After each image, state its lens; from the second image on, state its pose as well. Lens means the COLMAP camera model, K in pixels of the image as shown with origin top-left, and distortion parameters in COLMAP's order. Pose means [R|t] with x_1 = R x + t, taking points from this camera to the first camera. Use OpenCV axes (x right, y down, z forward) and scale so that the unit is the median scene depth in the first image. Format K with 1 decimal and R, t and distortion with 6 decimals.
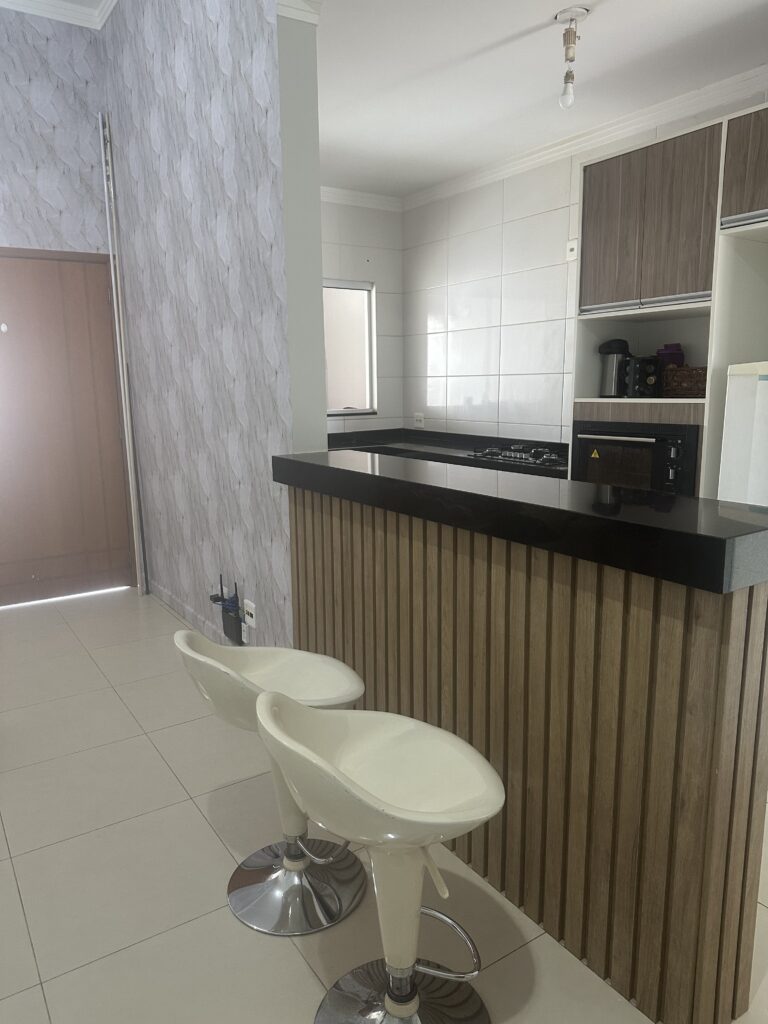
lens RADIAL K [[731.7, 0, 384.0], [0, 731.7, 512.0], [0, 0, 1]] dist [0.051435, -0.035776]
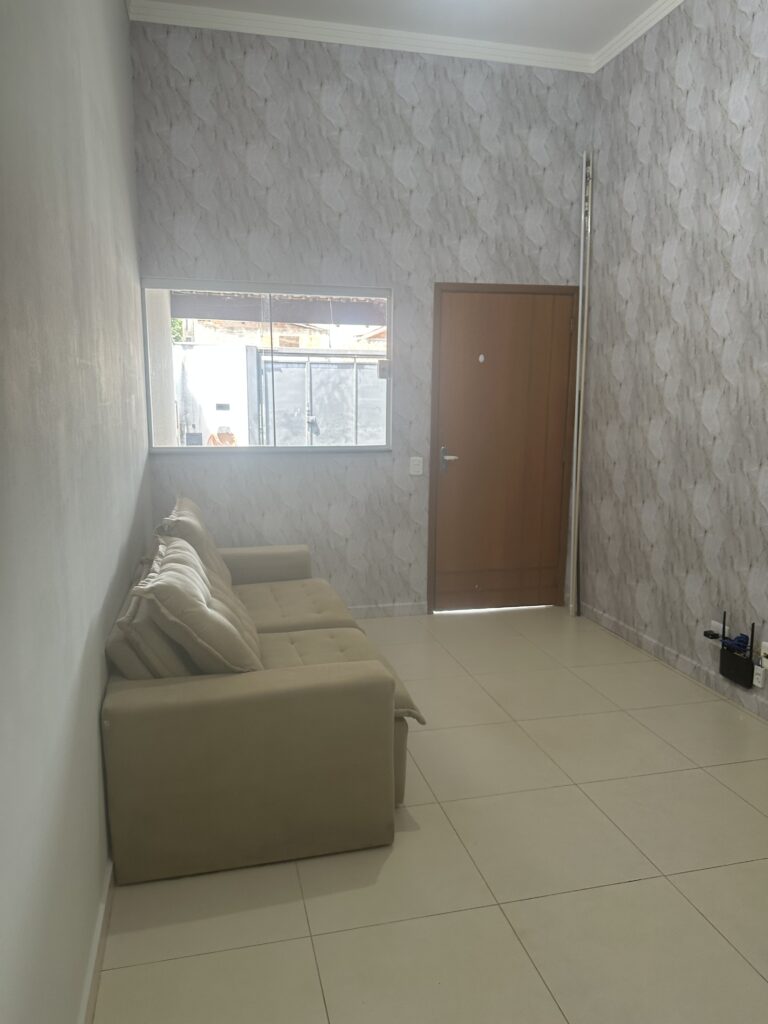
lens RADIAL K [[731.7, 0, 384.0], [0, 731.7, 512.0], [0, 0, 1]] dist [0.051435, -0.035776]
pose [[0.944285, 0.076423, -0.320133, -0.281422], [-0.084498, 0.996359, -0.011387, 0.002903], [0.318097, 0.037803, 0.947304, -0.058266]]
